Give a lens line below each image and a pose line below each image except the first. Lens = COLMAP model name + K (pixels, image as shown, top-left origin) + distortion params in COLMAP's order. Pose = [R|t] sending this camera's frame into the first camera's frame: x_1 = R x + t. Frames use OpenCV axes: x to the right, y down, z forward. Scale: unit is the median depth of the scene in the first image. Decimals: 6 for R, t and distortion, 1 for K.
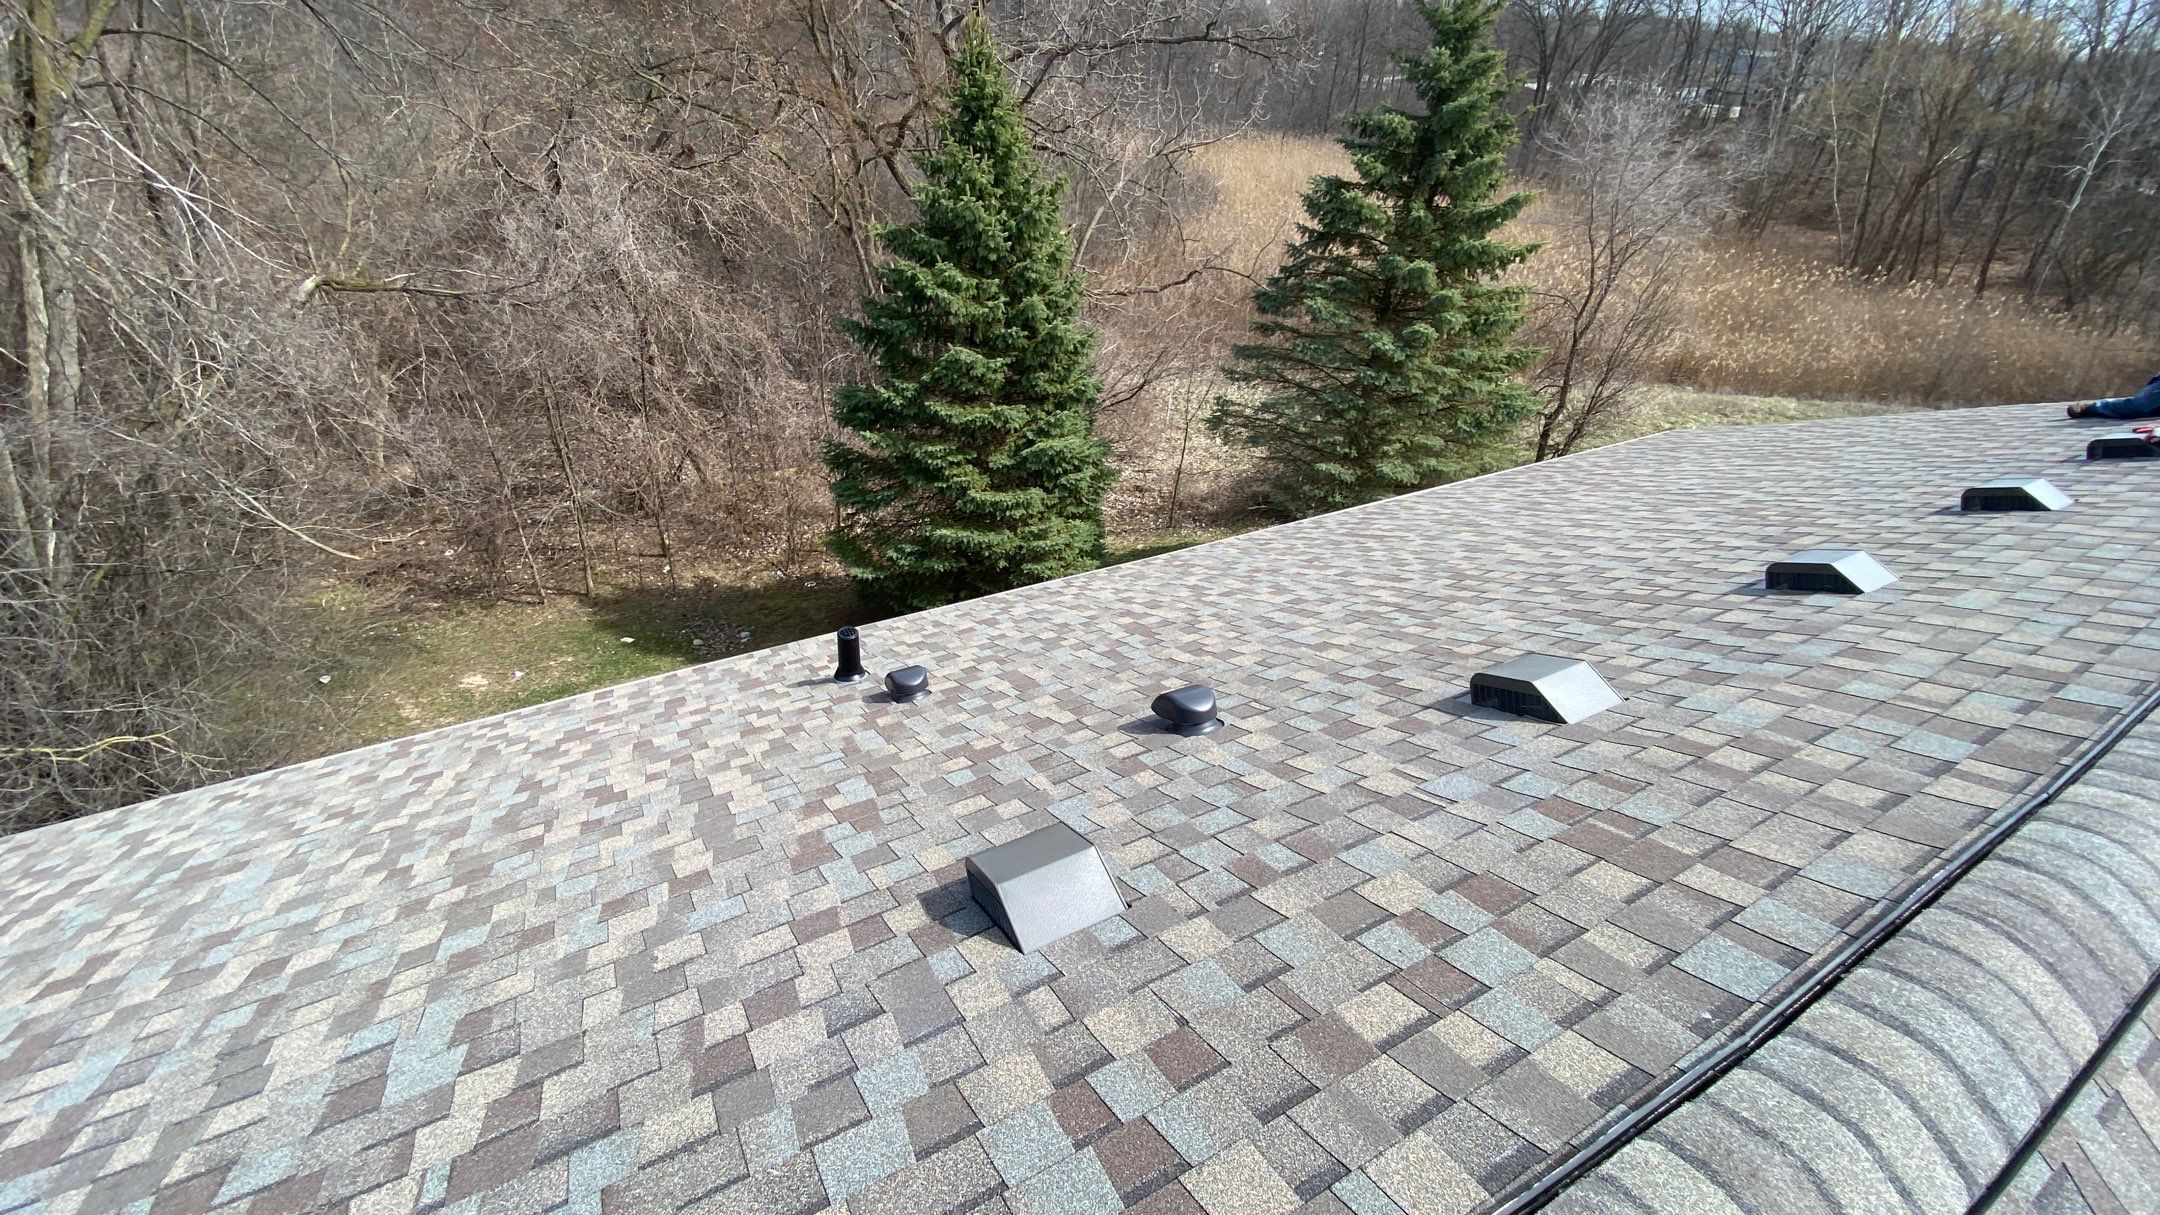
lens RADIAL K [[858.1, 0, 1080.8], [0, 858.1, 622.3], [0, 0, 1]] dist [0.013260, -0.016697]
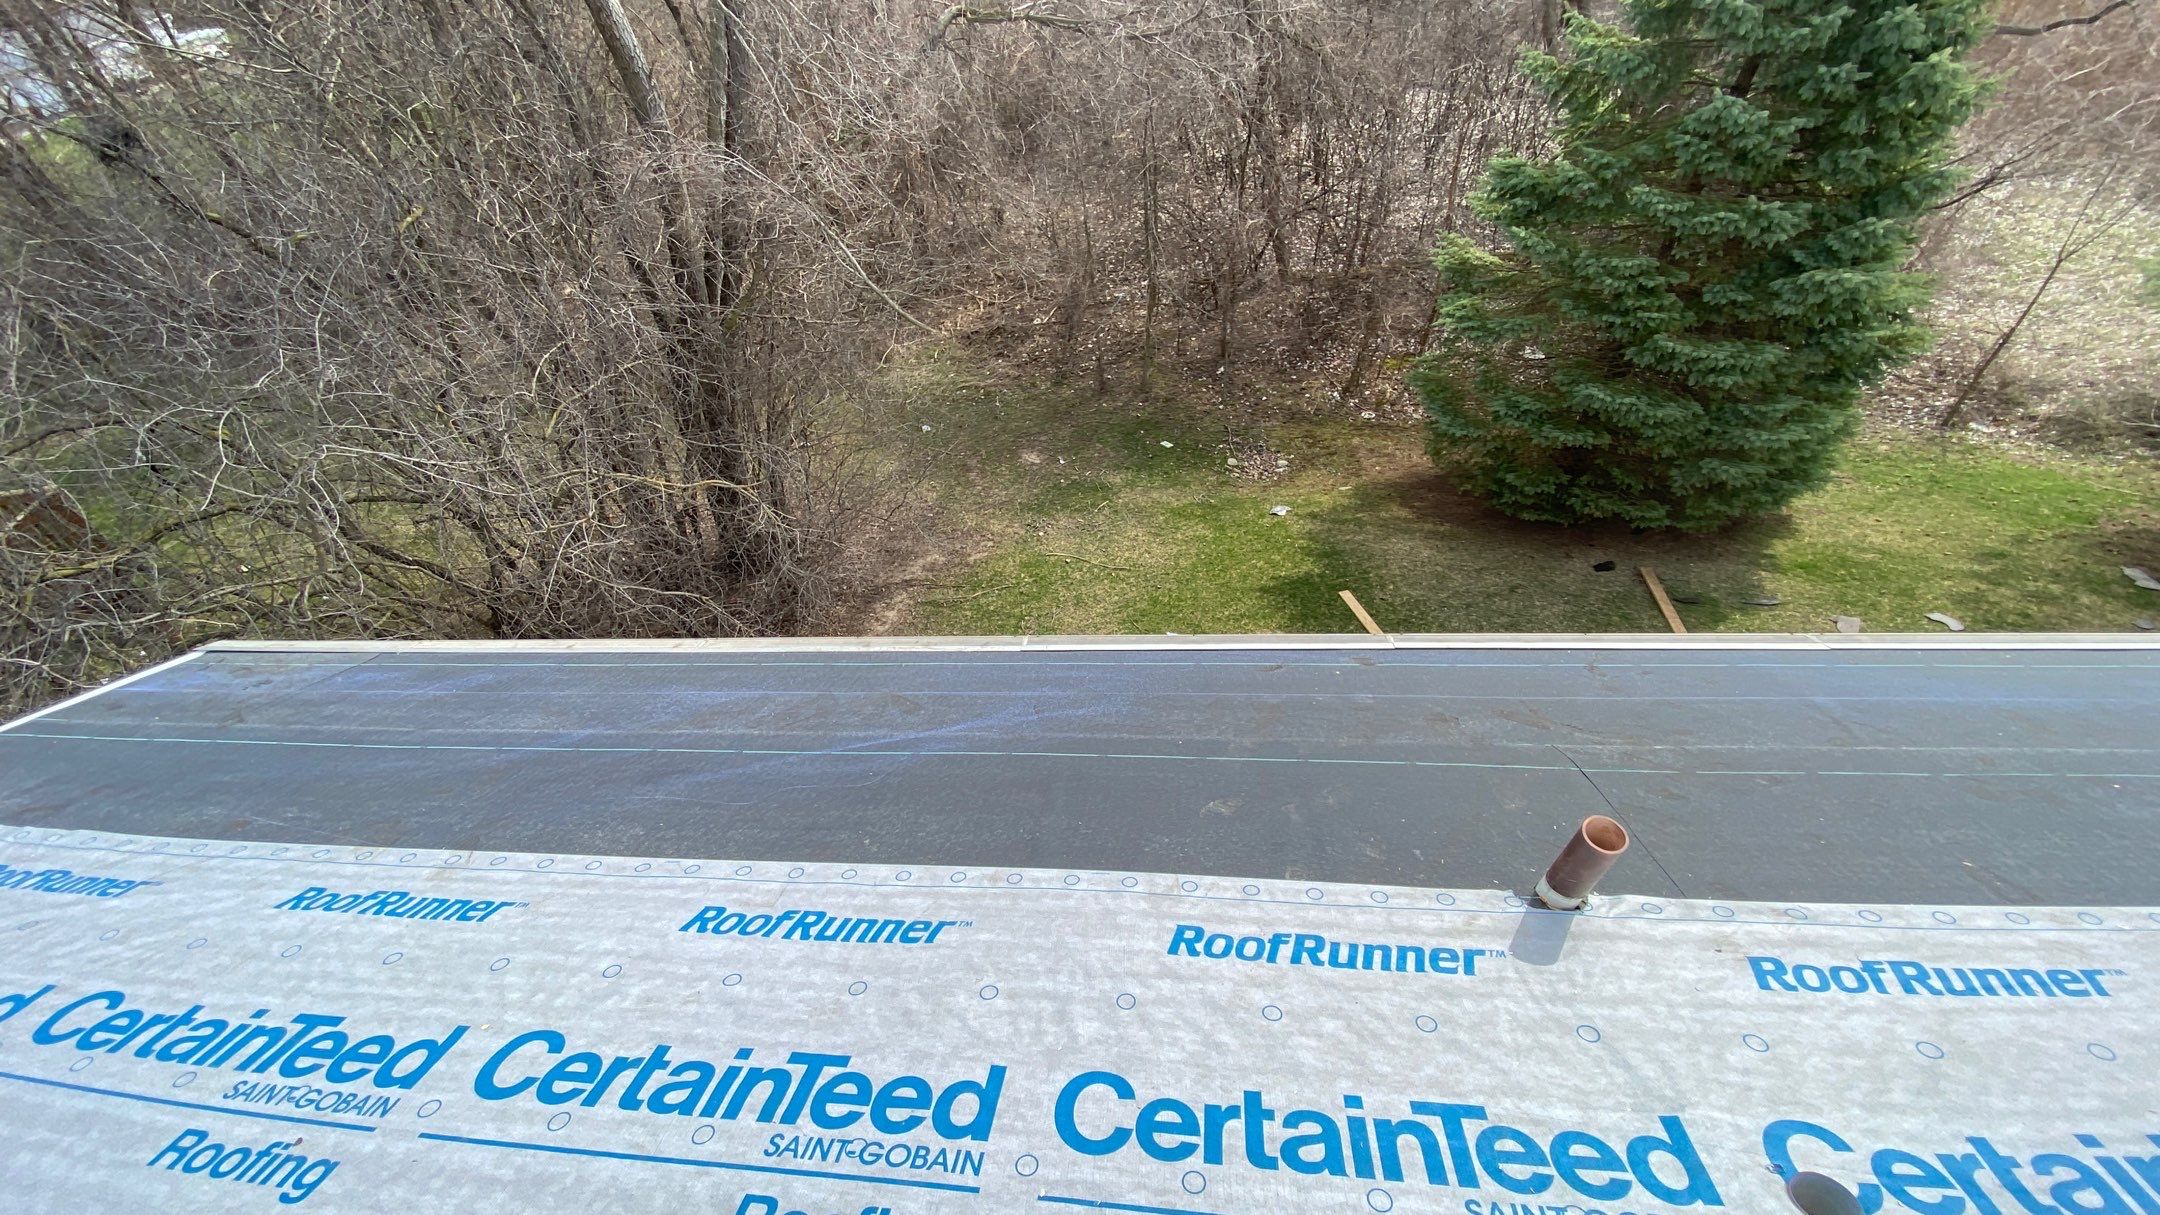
lens RADIAL K [[865.3, 0, 1066.5], [0, 865.3, 610.6], [0, 0, 1]] dist [0.001191, -0.012905]
pose [[0.805731, 0.298133, -0.511776, -0.101076], [-0.186246, 0.947777, 0.258902, -0.042733], [0.562237, -0.113290, 0.819180, 0.191121]]
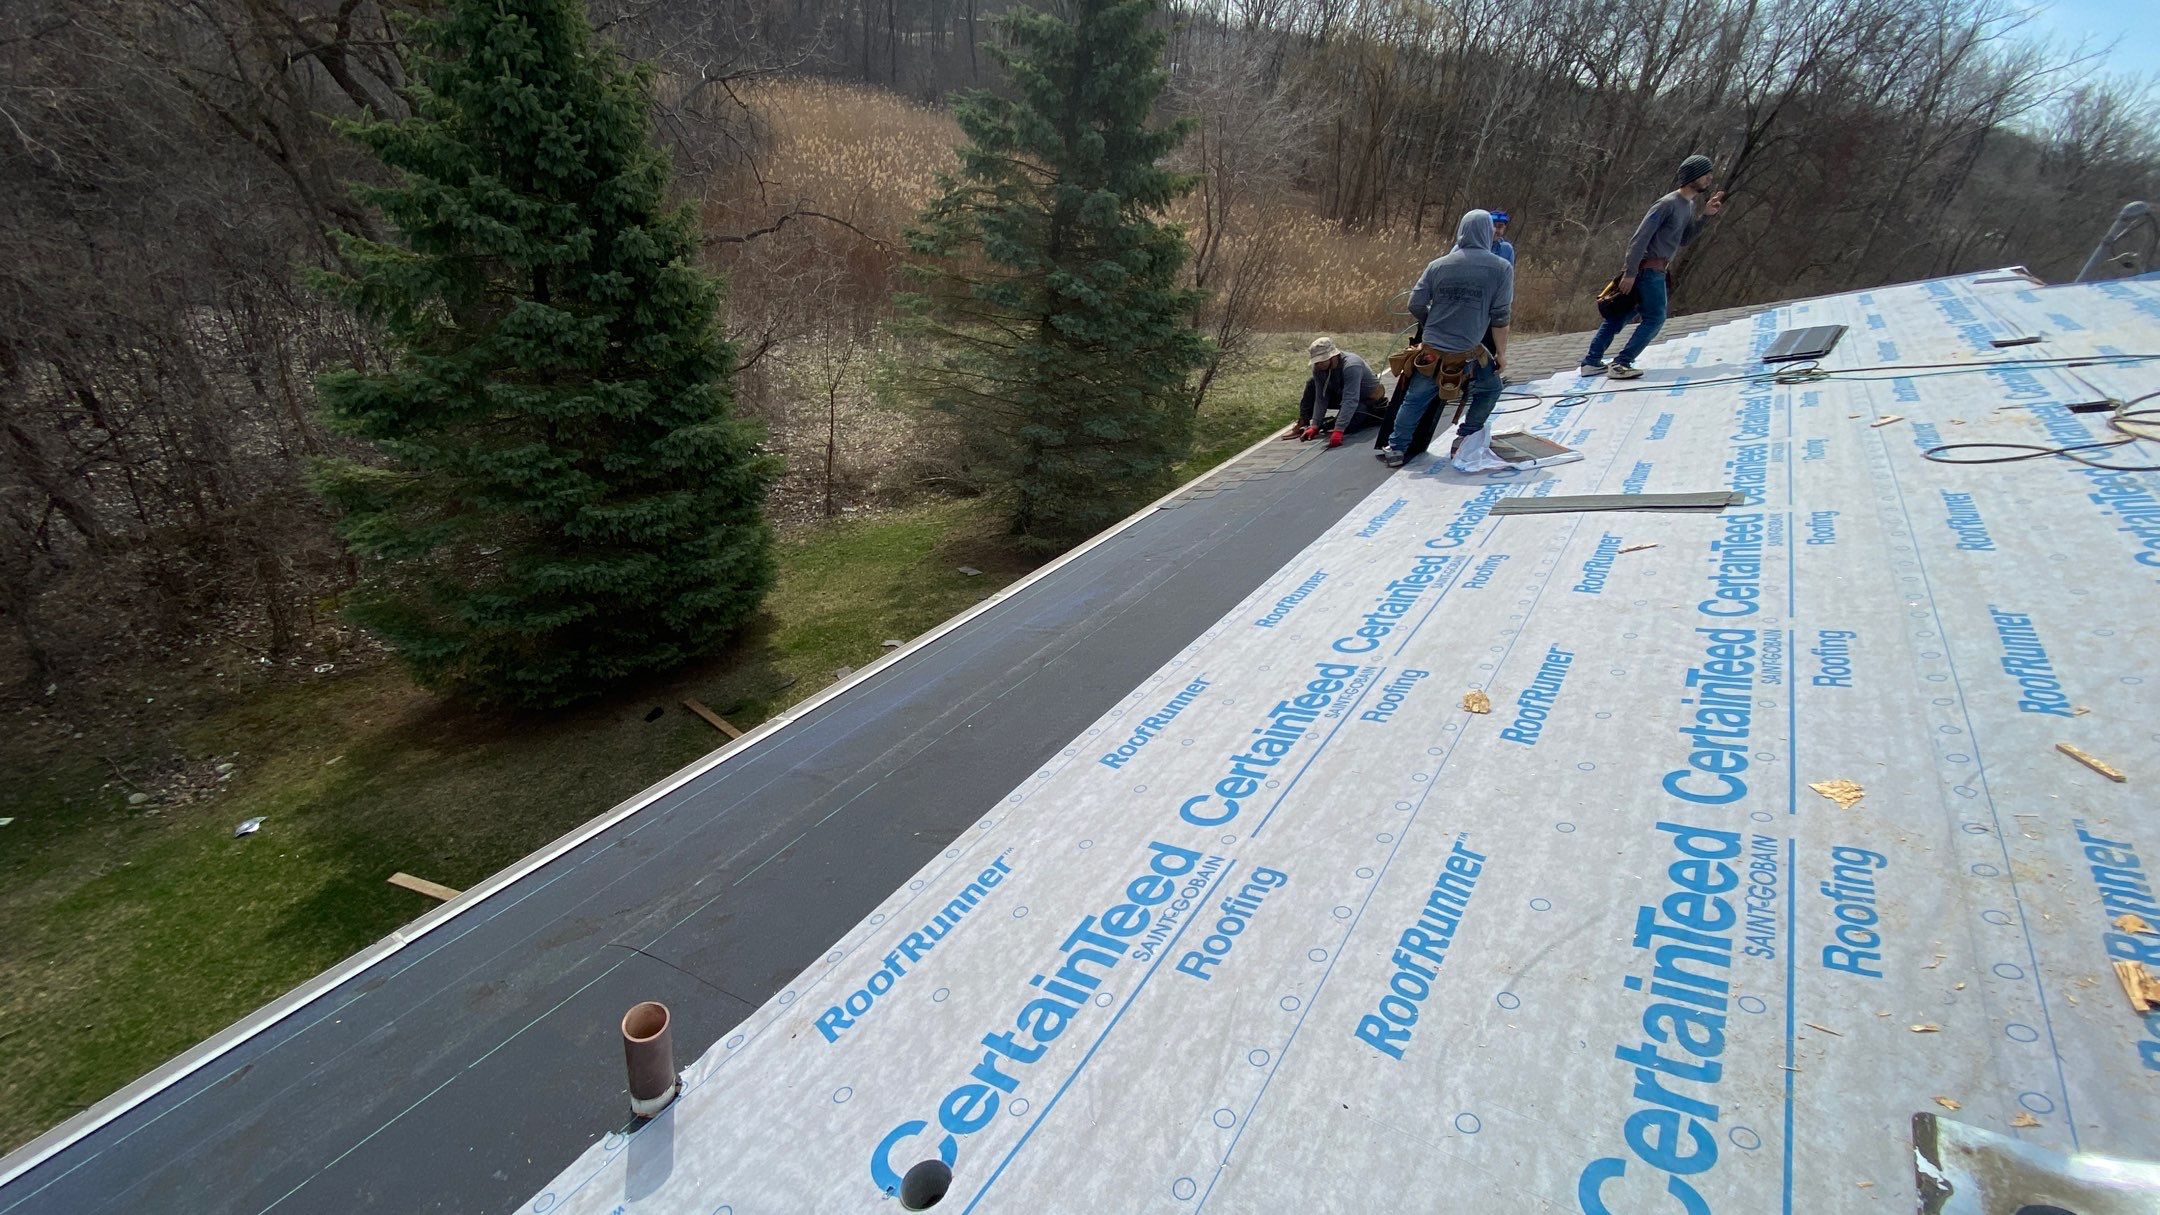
lens RADIAL K [[865.3, 0, 1080.4], [0, 865.3, 613.9], [0, 0, 1]] dist [0.001191, -0.012905]
pose [[0.895941, -0.178665, 0.406655, -0.073377], [0.166610, 0.983866, 0.065189, -0.049095], [-0.411741, 0.009347, 0.911253, 0.198323]]
